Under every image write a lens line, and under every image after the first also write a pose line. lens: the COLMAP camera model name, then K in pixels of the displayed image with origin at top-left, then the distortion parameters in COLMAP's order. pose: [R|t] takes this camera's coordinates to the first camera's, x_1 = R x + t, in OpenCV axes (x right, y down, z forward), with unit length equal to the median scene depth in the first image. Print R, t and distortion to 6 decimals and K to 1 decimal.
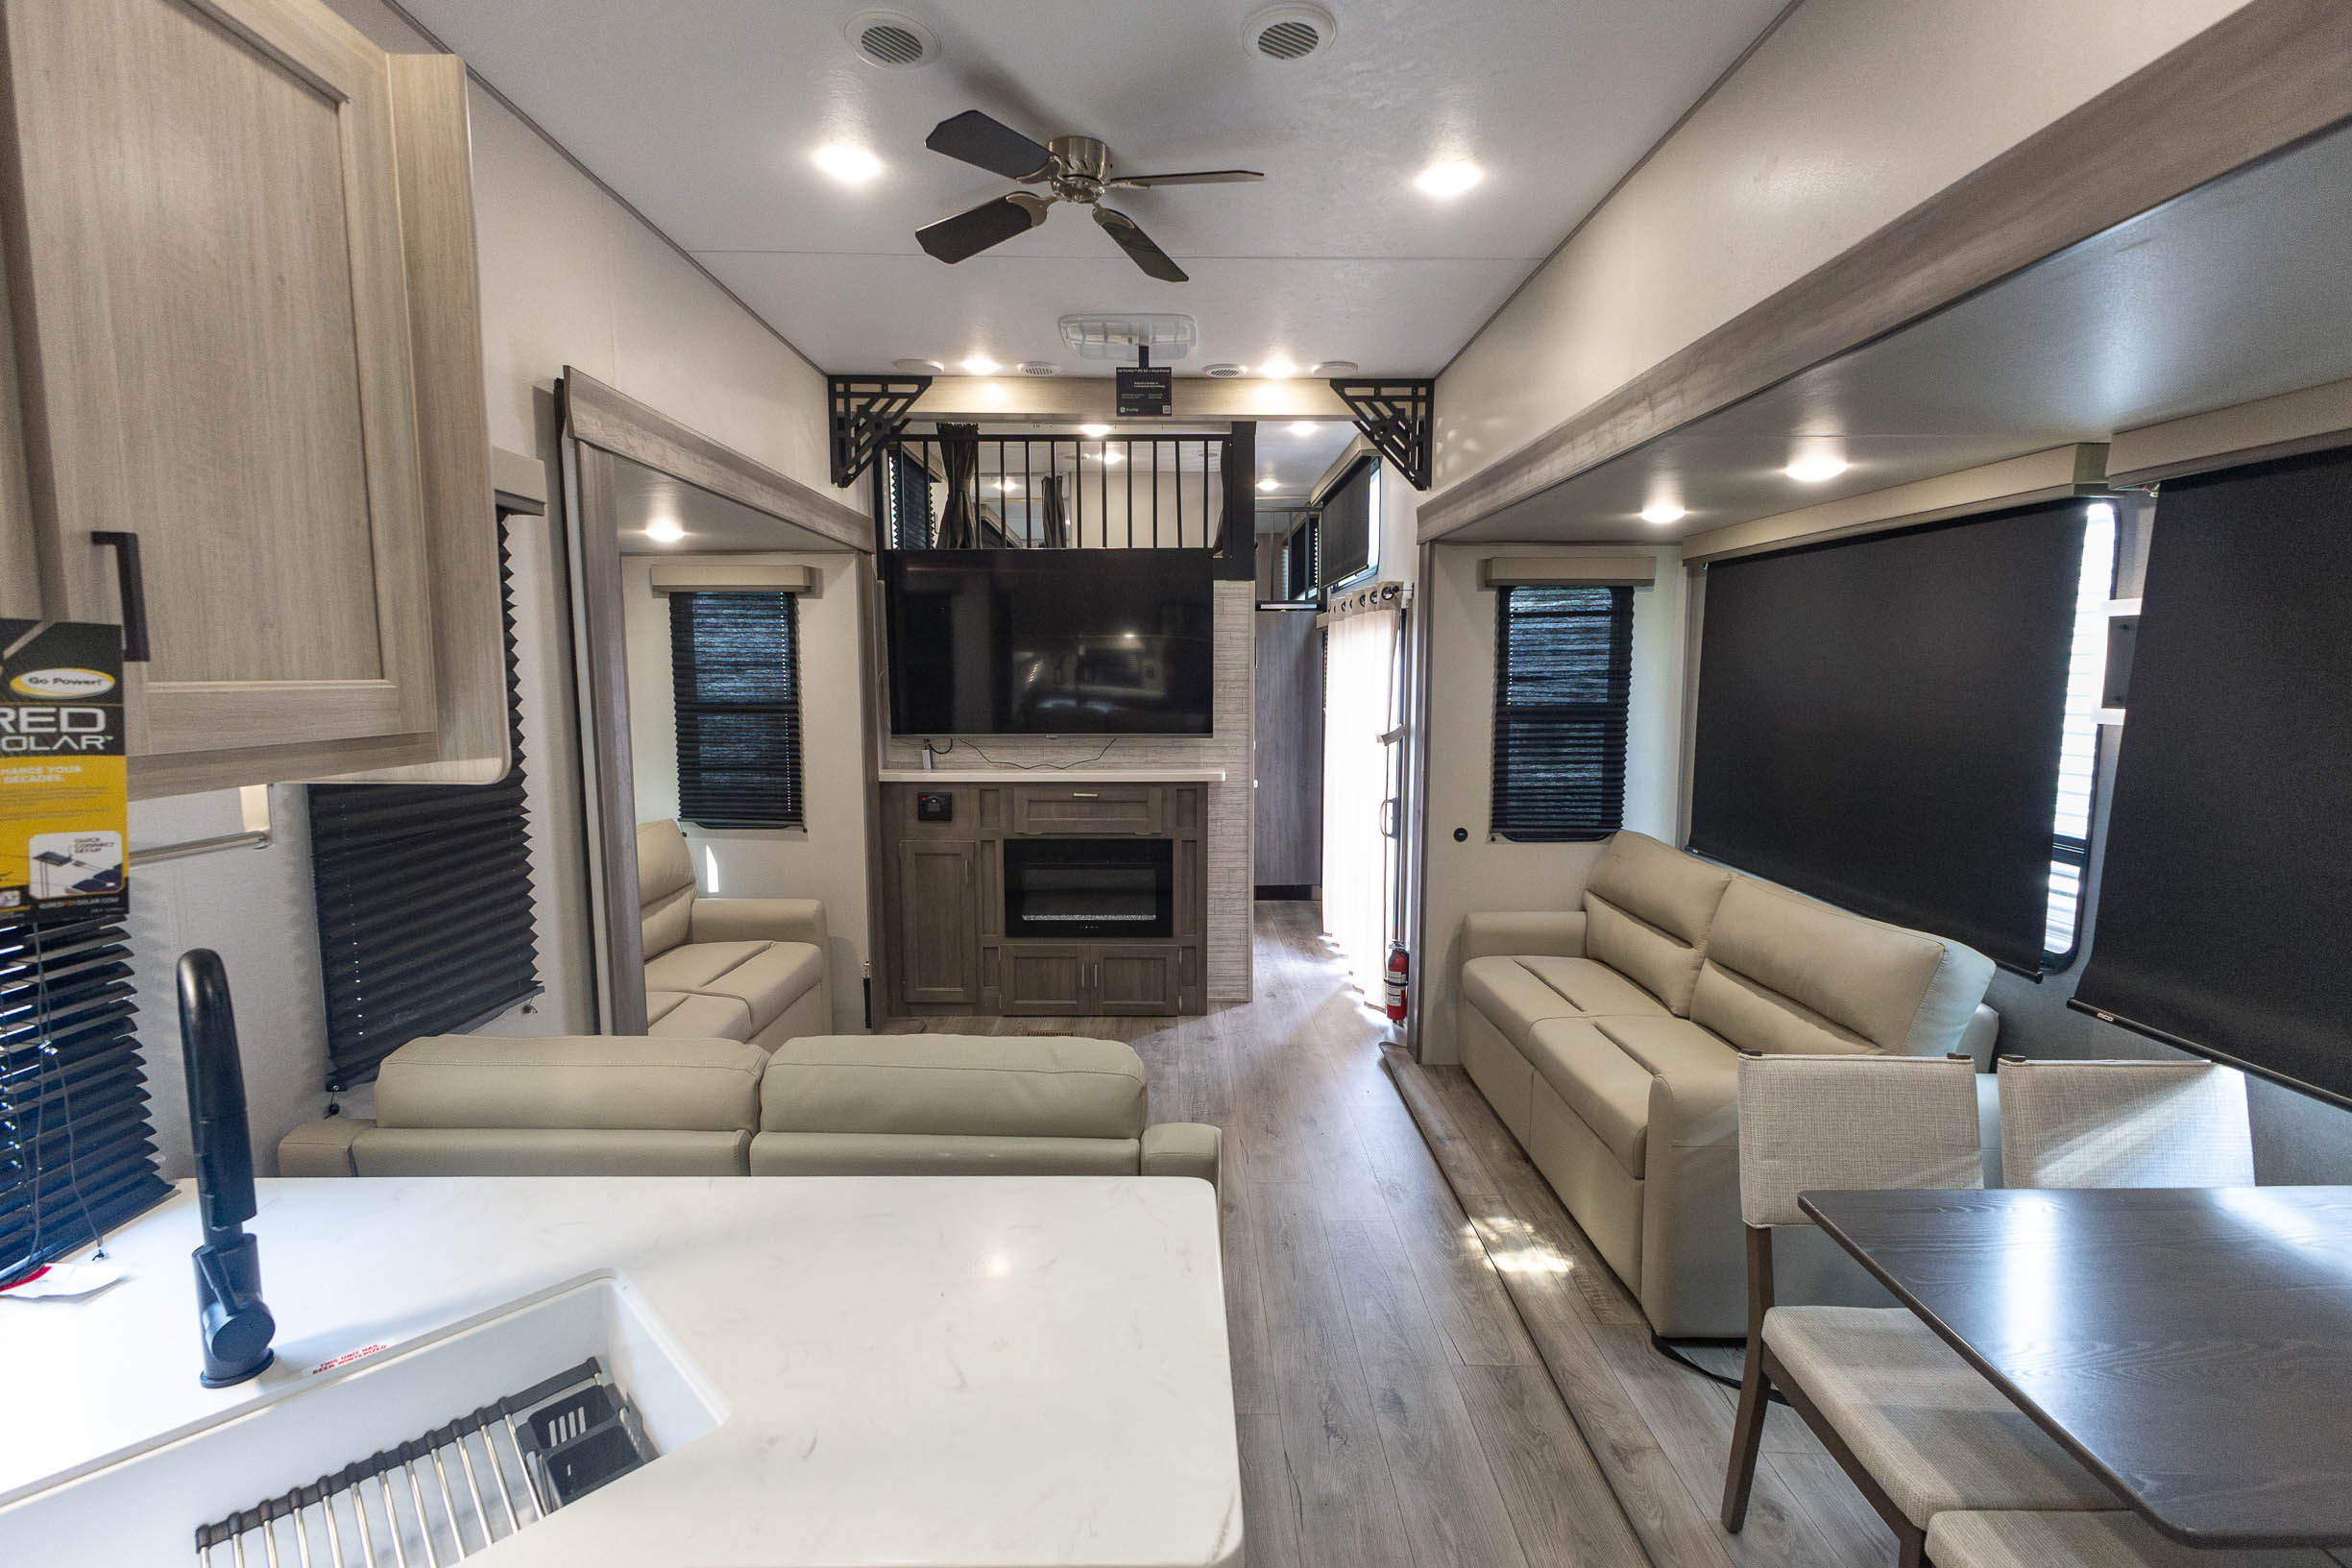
lens RADIAL K [[1019.8, 0, 1156.5], [0, 1019.8, 778.3], [0, 0, 1]] dist [0.016253, -0.003130]
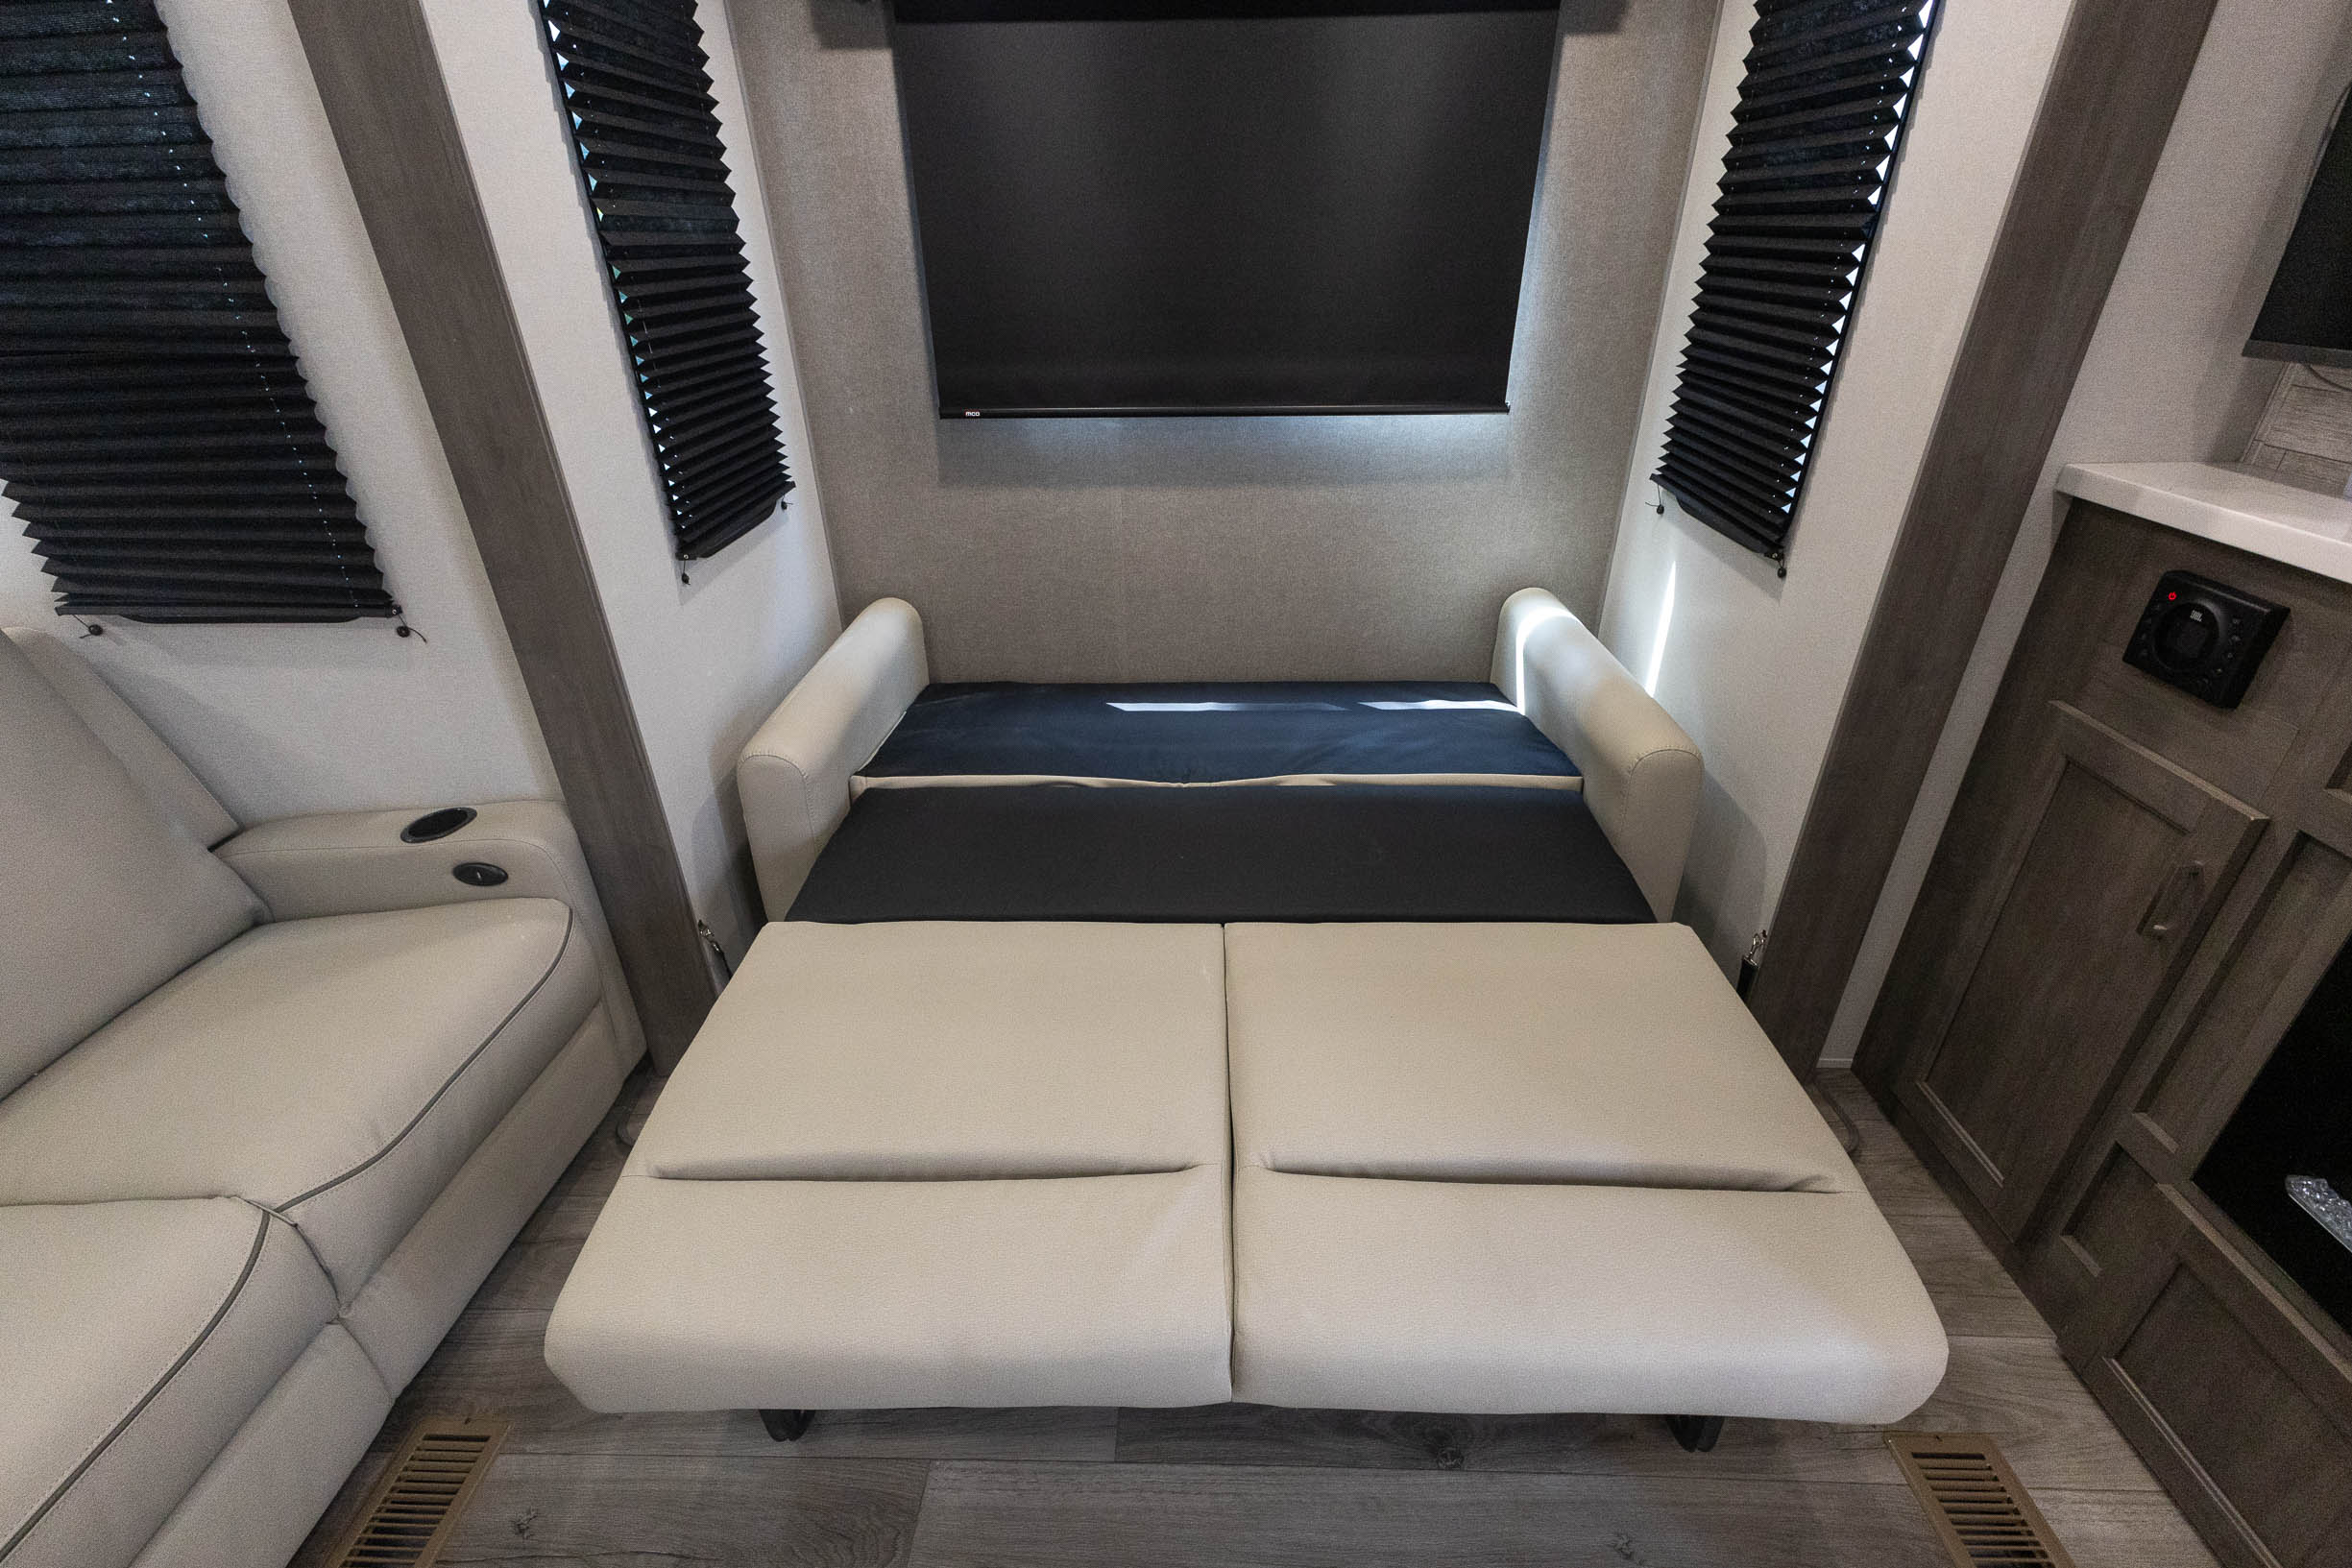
lens RADIAL K [[1019.8, 0, 1158.8], [0, 1019.8, 776.4], [0, 0, 1]] dist [0.016253, -0.003130]
pose [[-0.014347, 0.475945, -0.879358, 0.050532], [-0.095855, 0.874743, 0.475011, -0.045796], [0.995292, 0.091106, 0.033072, 0.715487]]
